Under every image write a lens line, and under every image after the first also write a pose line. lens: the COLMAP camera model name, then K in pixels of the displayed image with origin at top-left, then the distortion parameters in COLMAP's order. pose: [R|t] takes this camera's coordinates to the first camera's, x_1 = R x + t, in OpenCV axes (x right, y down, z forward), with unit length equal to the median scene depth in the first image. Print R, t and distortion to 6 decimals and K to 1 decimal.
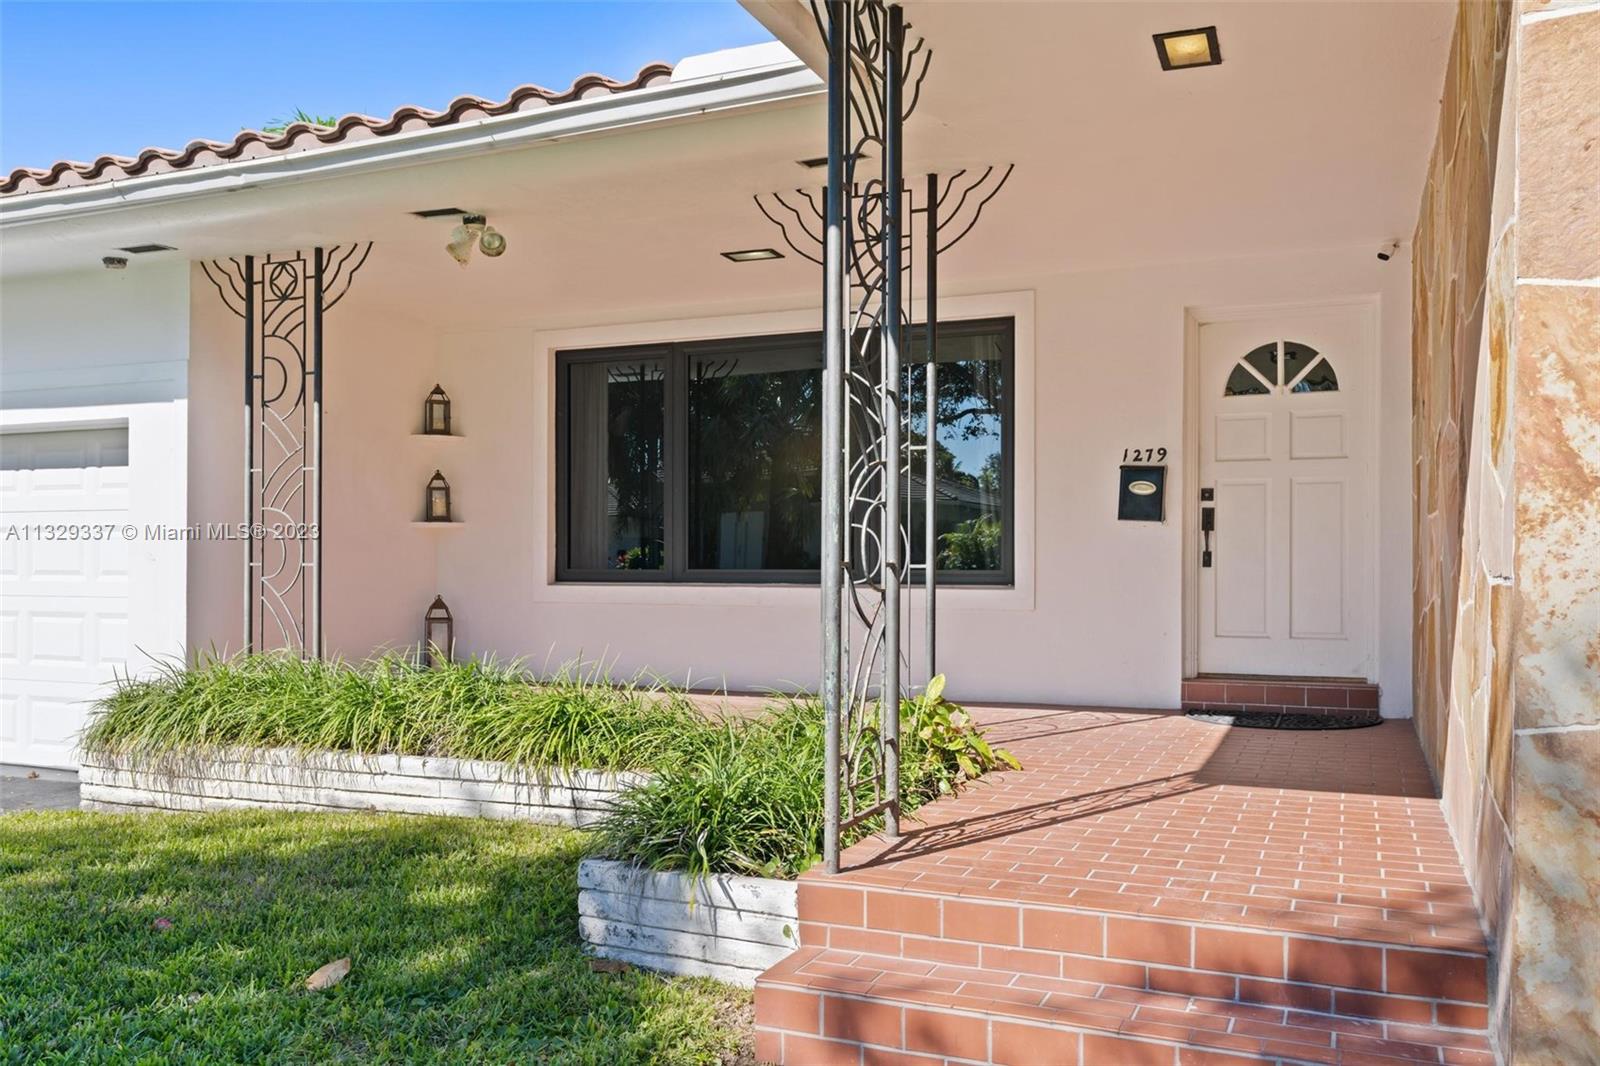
lens RADIAL K [[1351.8, 0, 806.2], [0, 1351.8, 528.2], [0, 0, 1]] dist [0.007178, -0.006088]
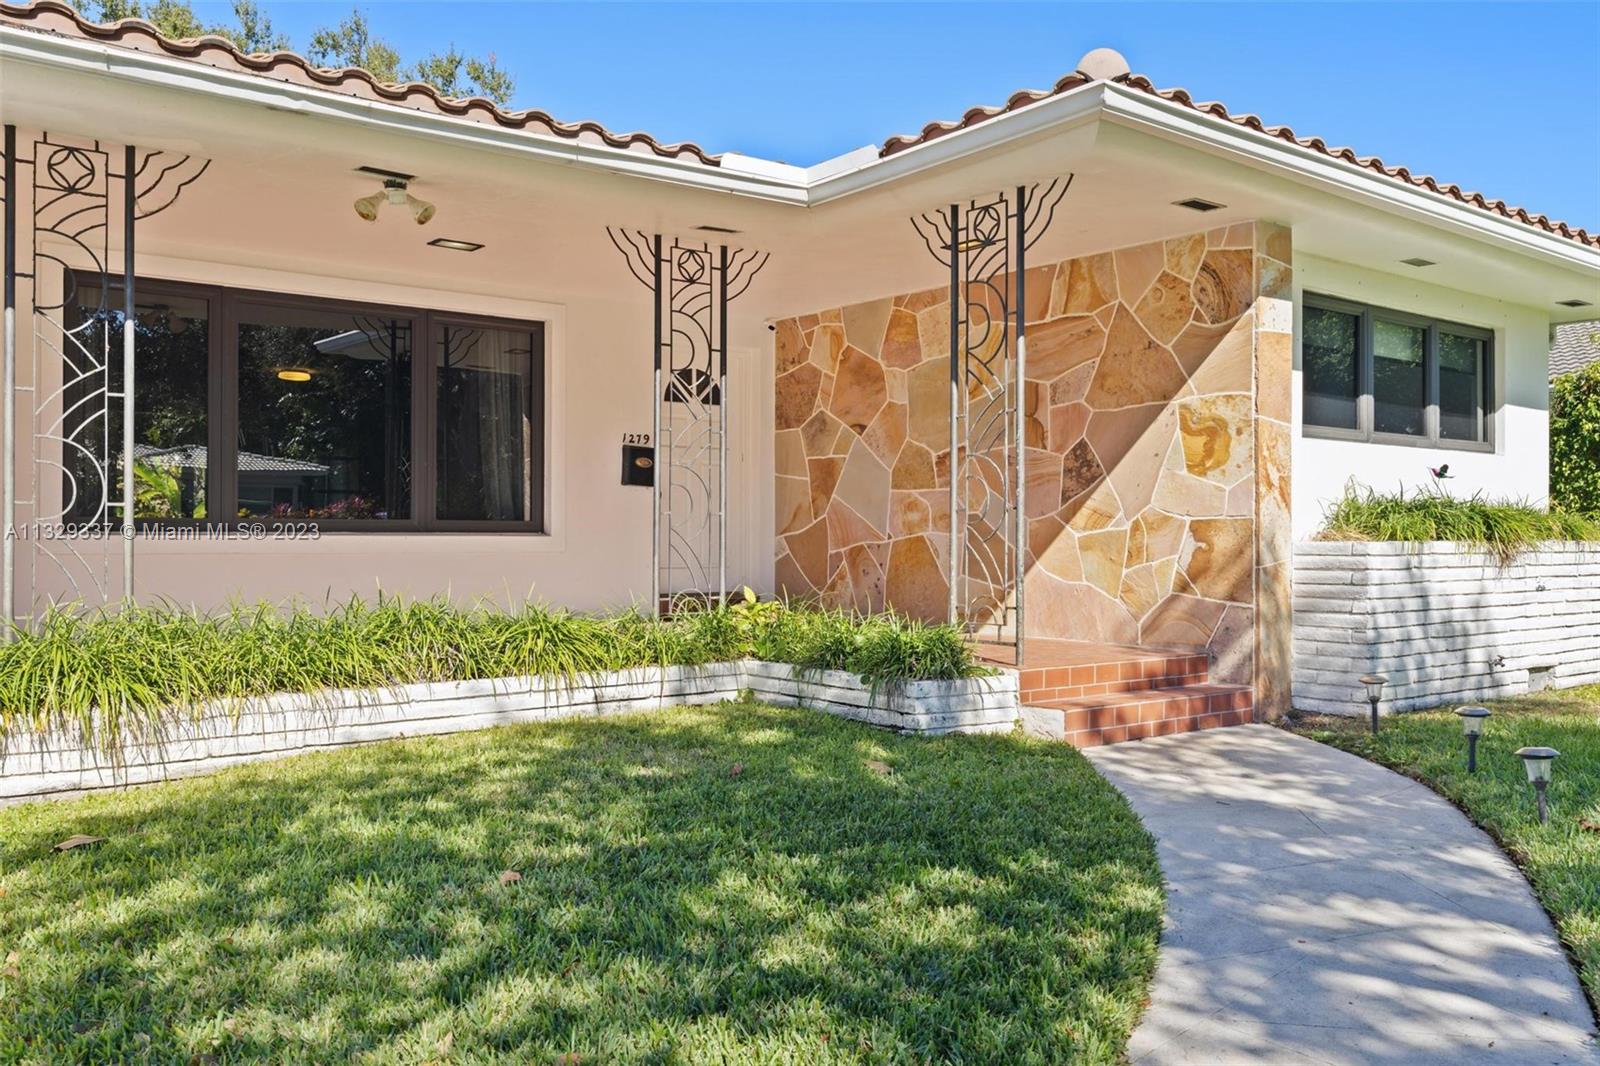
lens RADIAL K [[1351.8, 0, 811.6], [0, 1351.8, 534.2], [0, 0, 1]] dist [0.007178, -0.006088]
pose [[0.483514, 0.000882, 0.875336, -1.015246], [-0.009693, 0.999944, 0.004347, 0.040979], [-0.875283, -0.010586, 0.483495, 0.207891]]
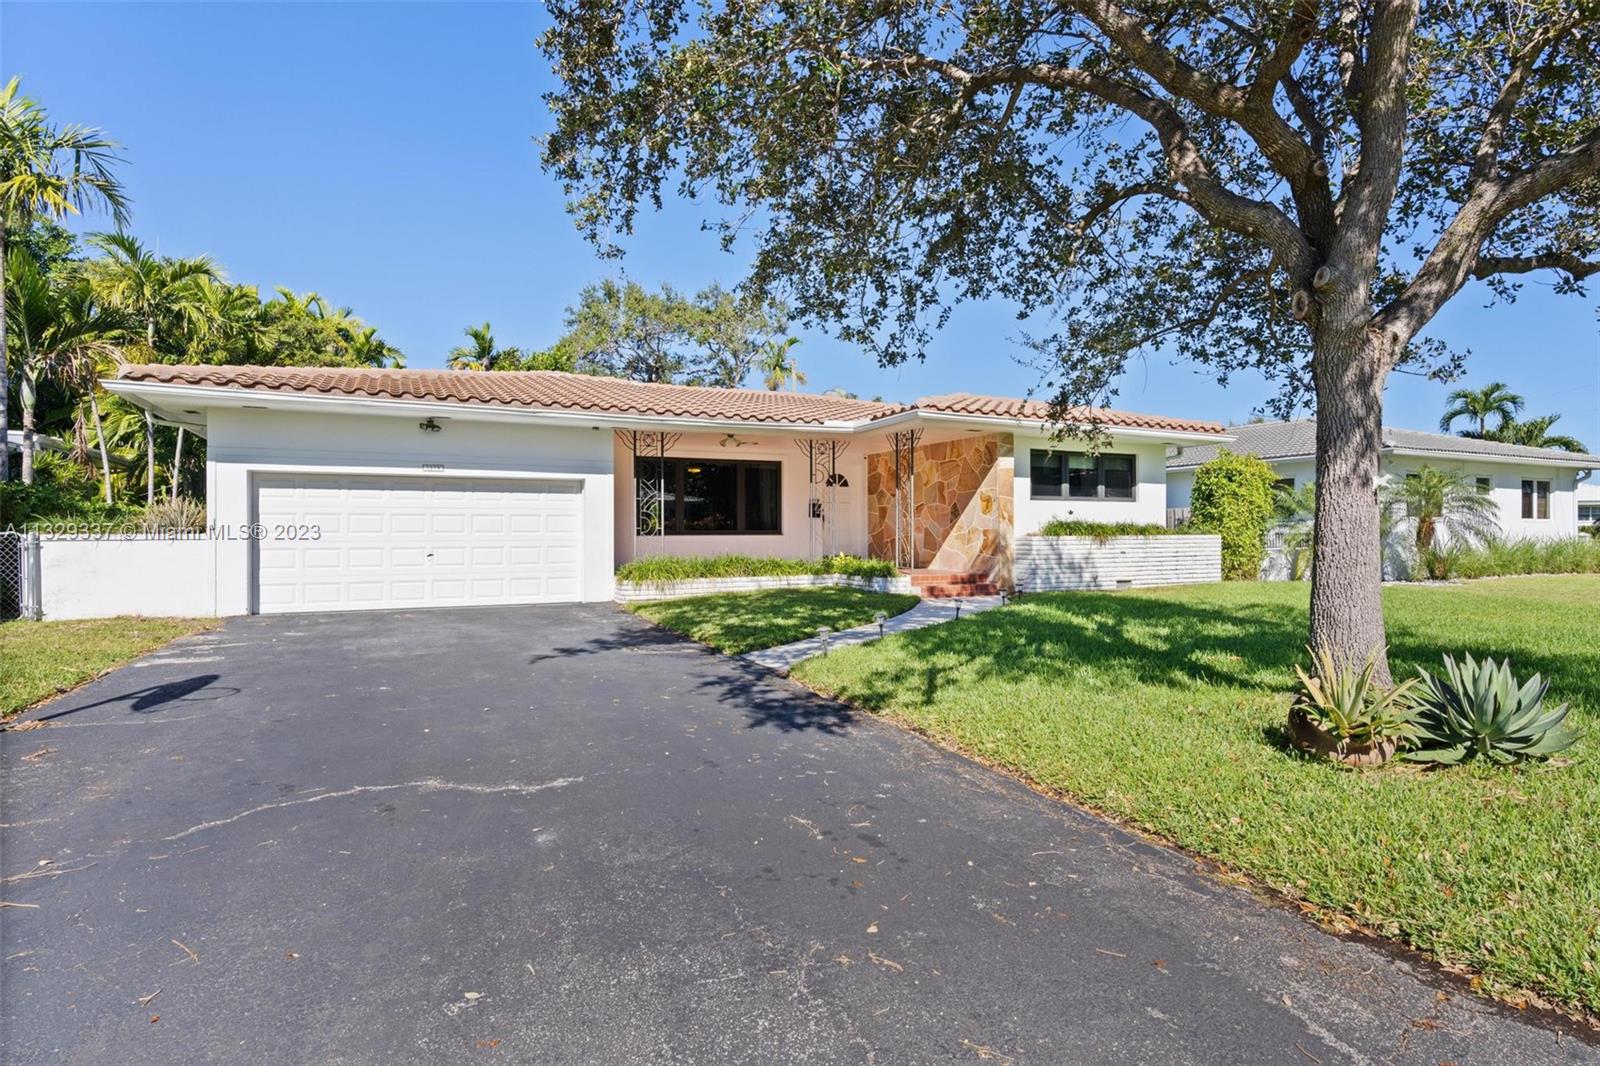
lens RADIAL K [[828.2, 0, 800.3], [0, 828.2, 531.2], [0, 0, 1]] dist [-0.006981, -0.000427]
pose [[0.665312, -0.002467, 0.746561, -1.813686], [-0.002115, 0.999984, 0.005189, 0.023998], [-0.746562, -0.005031, 0.665297, -0.645805]]
